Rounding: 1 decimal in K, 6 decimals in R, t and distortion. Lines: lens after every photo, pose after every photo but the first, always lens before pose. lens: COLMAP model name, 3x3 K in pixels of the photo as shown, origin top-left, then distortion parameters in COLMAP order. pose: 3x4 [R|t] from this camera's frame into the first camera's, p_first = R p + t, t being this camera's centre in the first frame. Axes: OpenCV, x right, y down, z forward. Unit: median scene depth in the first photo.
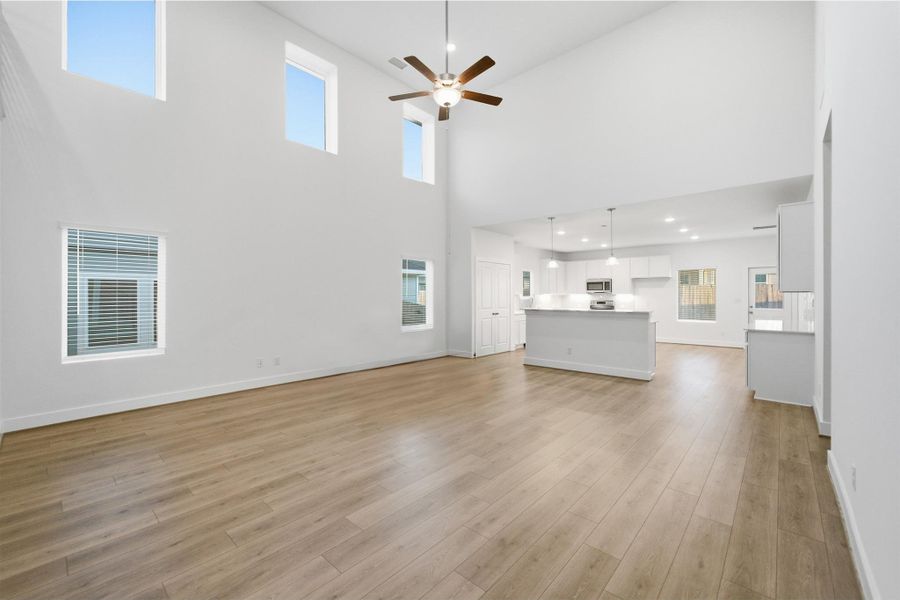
lens RADIAL K [[378.5, 0, 440.9], [0, 378.5, 302.7], [0, 0, 1]] dist [-0.009118, 0.004117]
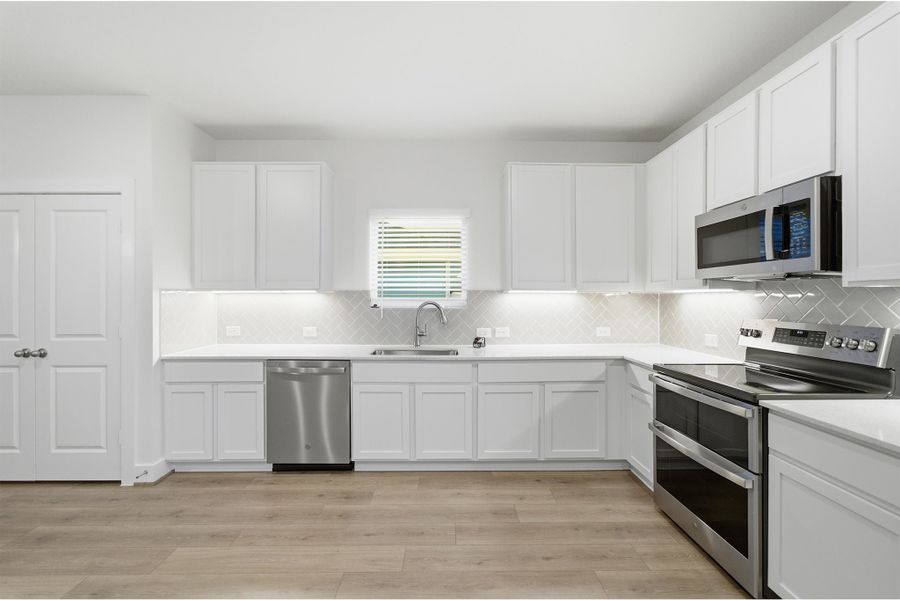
lens RADIAL K [[378.5, 0, 454.9], [0, 378.5, 296.8], [0, 0, 1]] dist [-0.009118, 0.004117]
pose [[0.684816, -0.001166, -0.728715, 0.462044], [-0.014604, 0.999776, -0.015324, -0.013525], [0.728570, 0.021137, 0.684645, 0.799581]]
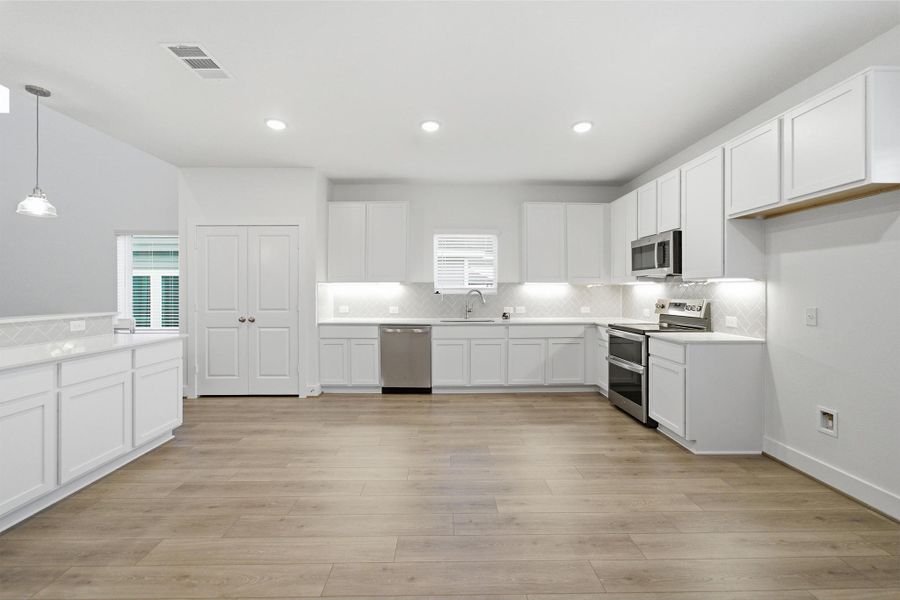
lens RADIAL K [[378.5, 0, 458.0], [0, 378.5, 289.0], [0, 0, 1]] dist [-0.009118, 0.004117]
pose [[0.686143, -0.002827, -0.727462, 0.555699], [-0.014791, 0.999732, -0.017836, -0.006684], [0.727317, 0.022998, 0.685917, 0.656430]]
